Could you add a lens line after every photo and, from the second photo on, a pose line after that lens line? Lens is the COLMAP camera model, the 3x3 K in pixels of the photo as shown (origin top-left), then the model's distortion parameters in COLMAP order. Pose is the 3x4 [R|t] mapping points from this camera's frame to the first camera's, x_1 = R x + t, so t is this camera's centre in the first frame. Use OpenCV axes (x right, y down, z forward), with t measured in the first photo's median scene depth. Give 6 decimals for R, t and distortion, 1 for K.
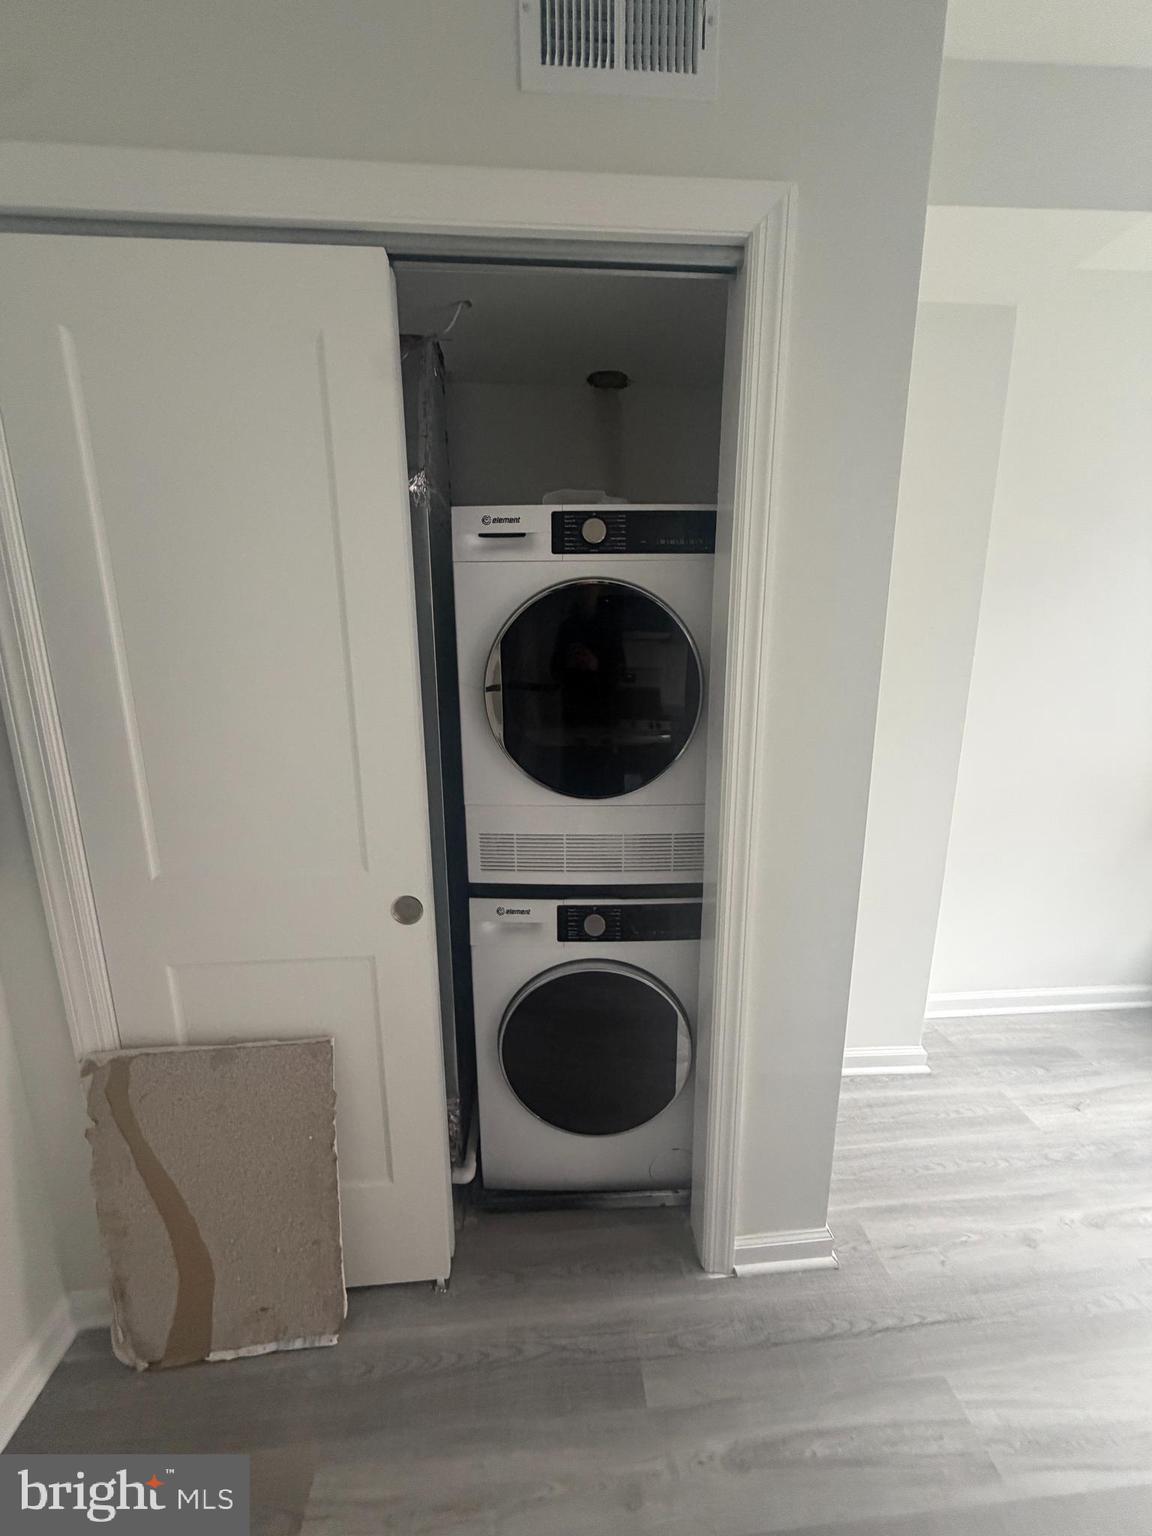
lens RADIAL K [[612.5, 0, 575.4], [0, 612.5, 762.5], [0, 0, 1]] dist [-0.000121, -0.000121]
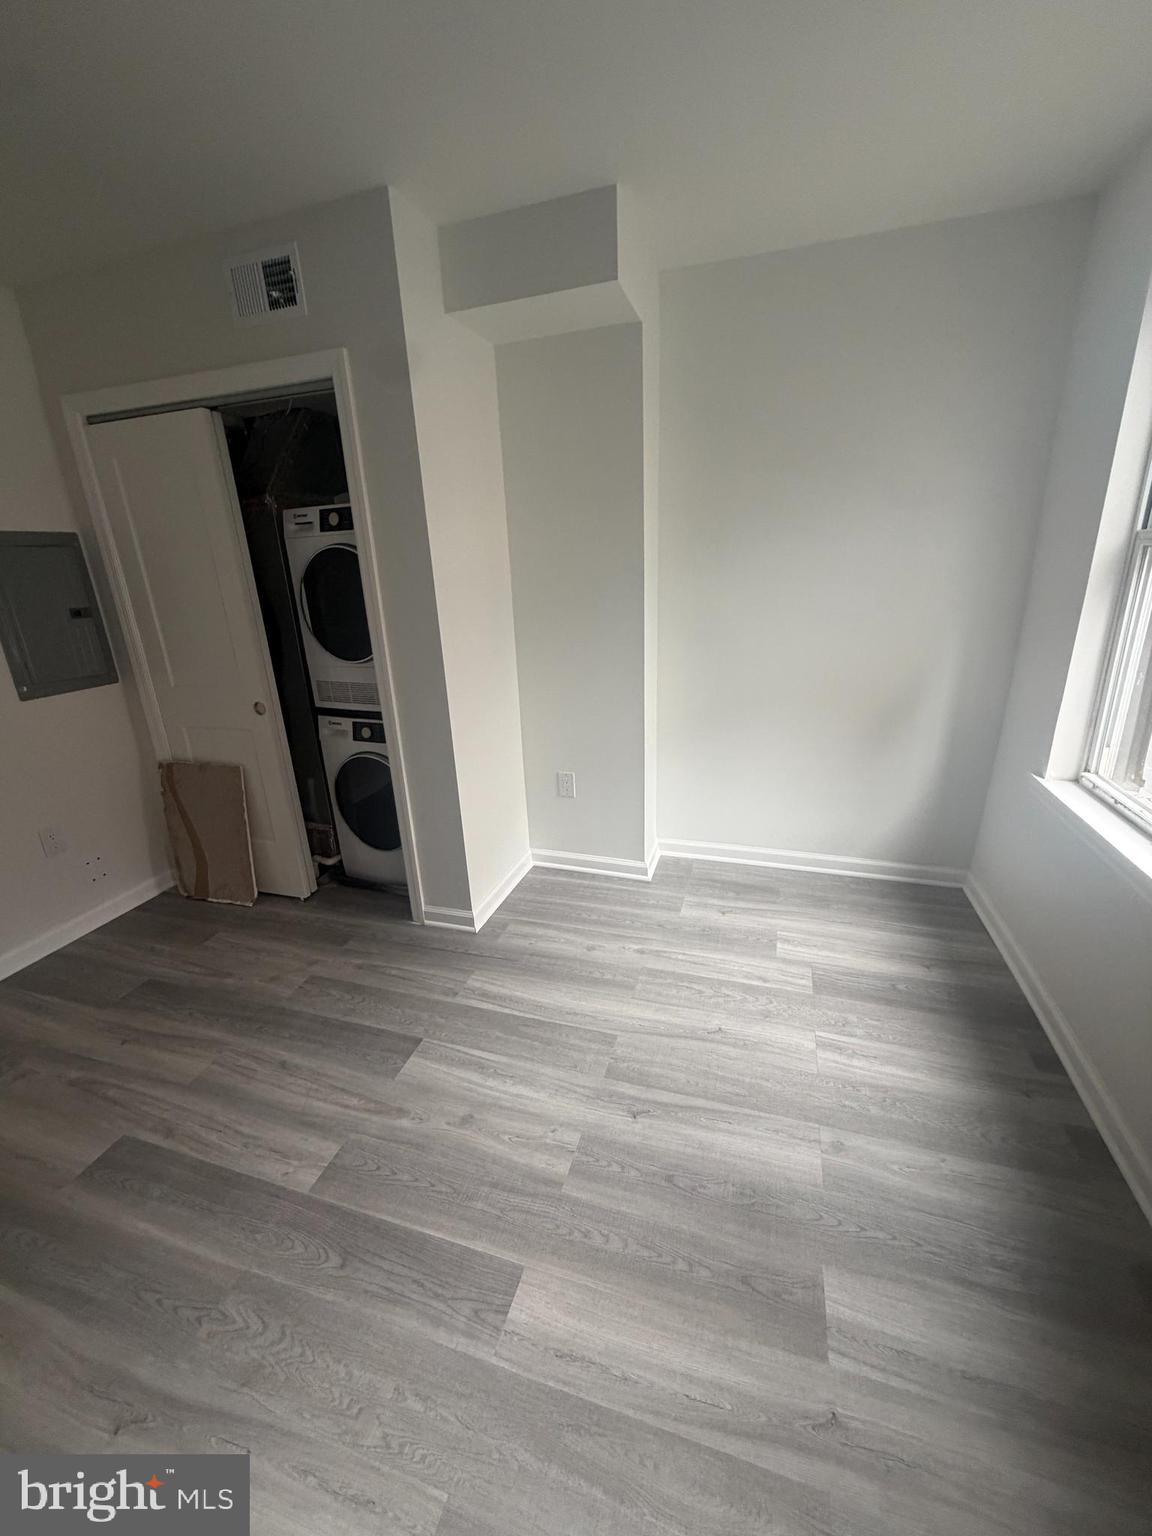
lens RADIAL K [[612.5, 0, 575.4], [0, 612.5, 762.5], [0, 0, 1]] dist [-0.000121, -0.000121]
pose [[0.925202, 0.089021, -0.368887, 1.419894], [-0.045228, 0.991034, 0.125724, 0.097656], [0.376771, -0.099636, 0.920932, -0.531117]]
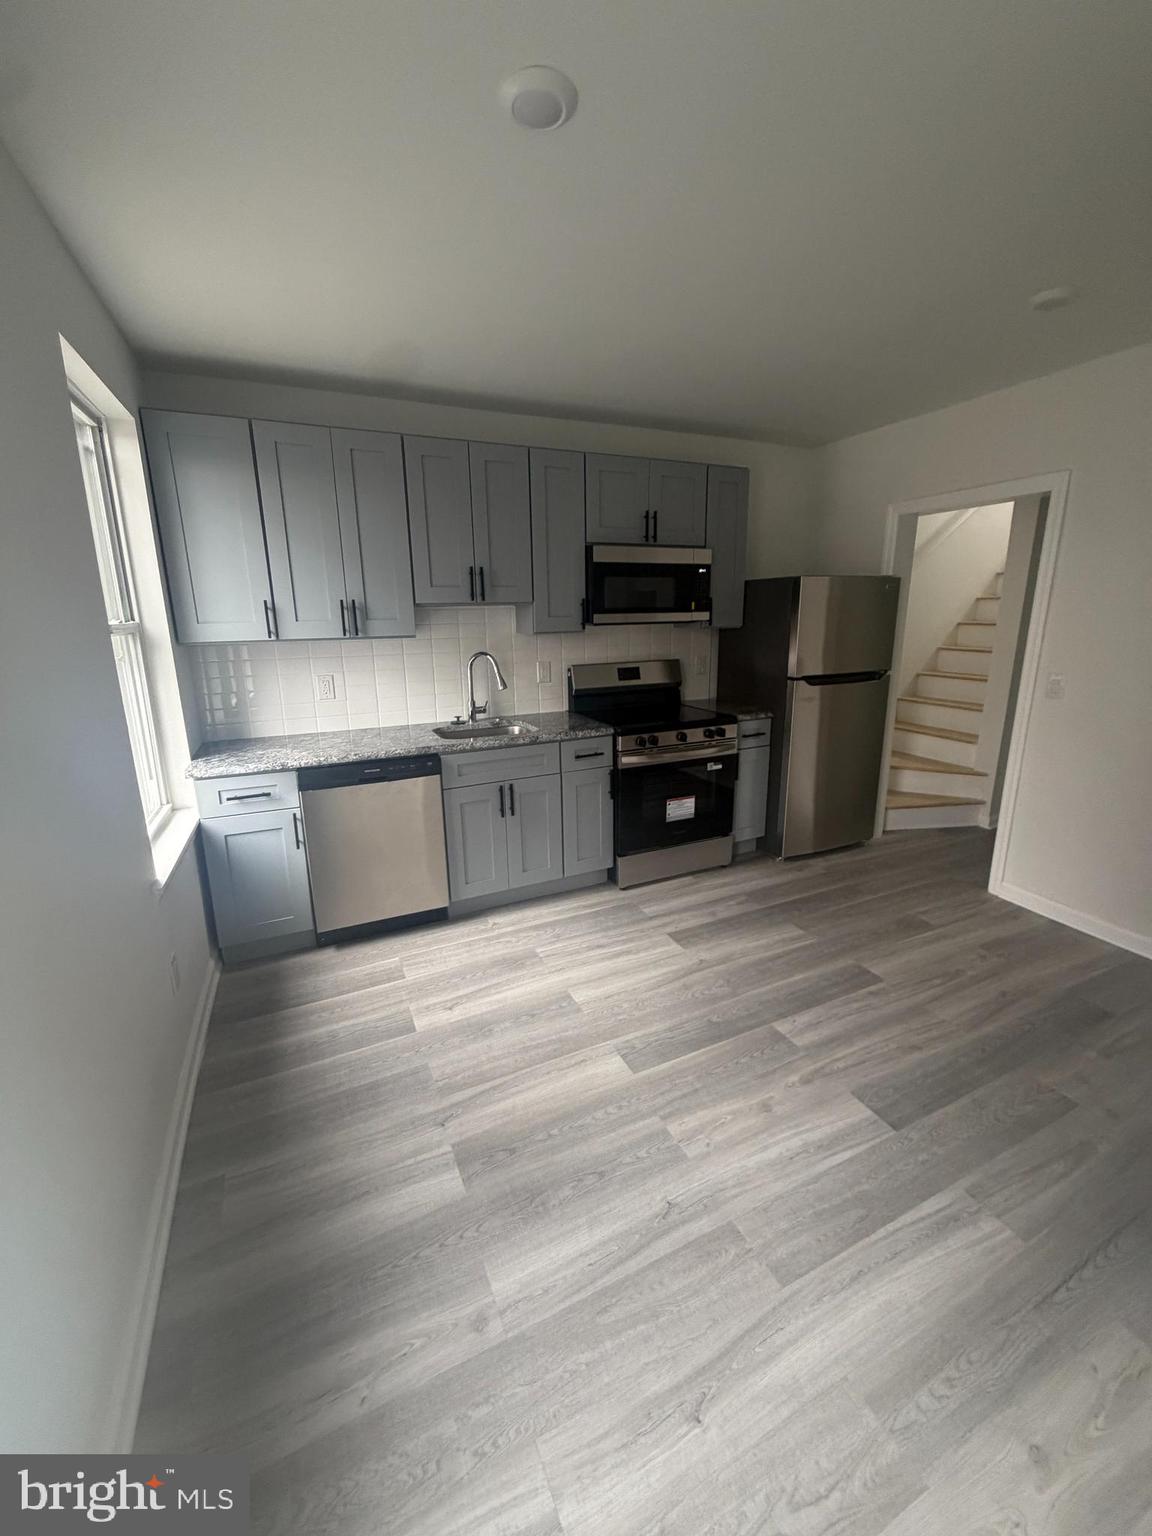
lens RADIAL K [[612.5, 0, 575.4], [0, 612.5, 762.5], [0, 0, 1]] dist [-0.000121, -0.000121]
pose [[-0.936387, 0.100186, -0.336367, 1.620780], [-0.058960, 0.899868, 0.432158, -0.307443], [0.345982, 0.424499, -0.836718, 1.202515]]
